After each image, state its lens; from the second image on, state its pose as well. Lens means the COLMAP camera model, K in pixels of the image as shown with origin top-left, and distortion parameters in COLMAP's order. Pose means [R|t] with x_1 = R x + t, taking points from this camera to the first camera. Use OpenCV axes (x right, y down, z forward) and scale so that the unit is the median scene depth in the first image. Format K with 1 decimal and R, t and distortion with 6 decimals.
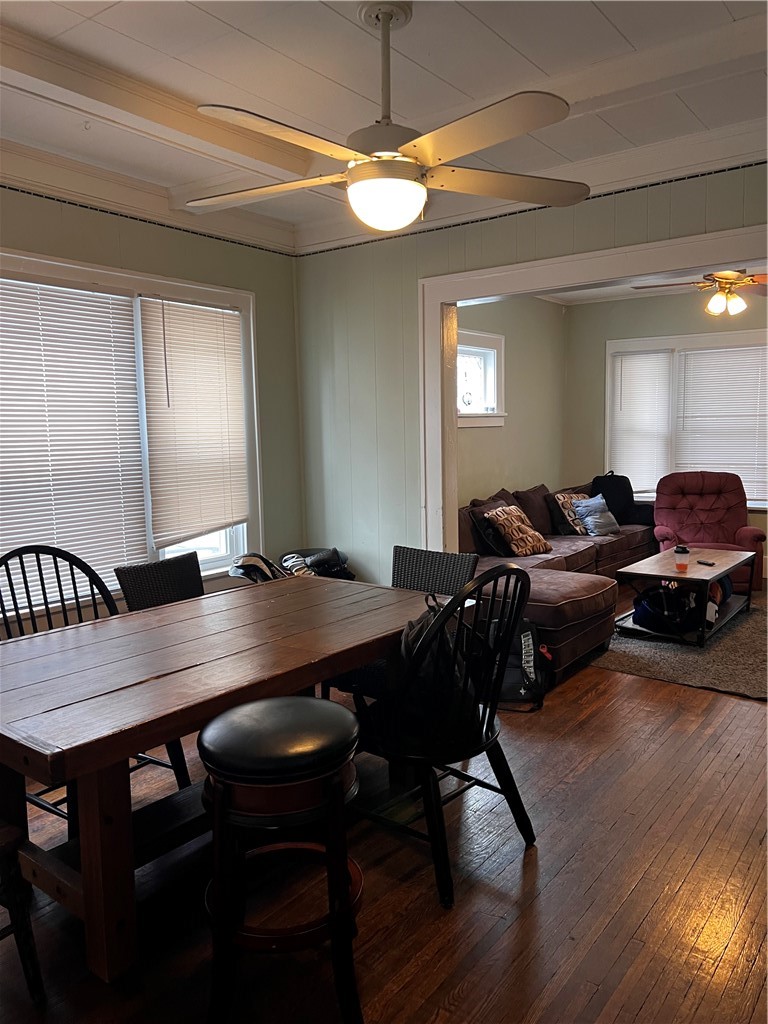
lens RADIAL K [[776.4, 0, 388.0], [0, 776.4, 491.9], [0, 0, 1]] dist [0.045112, -0.040685]
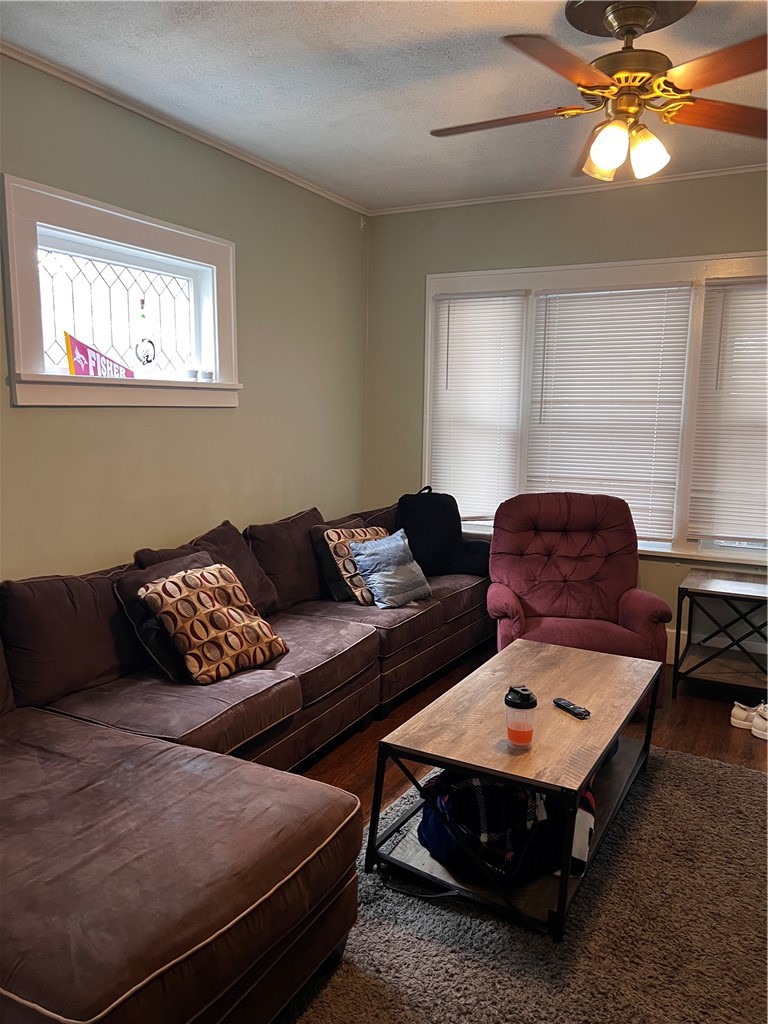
lens RADIAL K [[776.4, 0, 380.9], [0, 776.4, 514.6], [0, 0, 1]] dist [0.045112, -0.040685]
pose [[0.988652, 0.005493, 0.150125, 0.173922], [-0.013367, 0.998584, 0.051488, -0.038890], [-0.149630, -0.052911, 0.987325, 0.438376]]
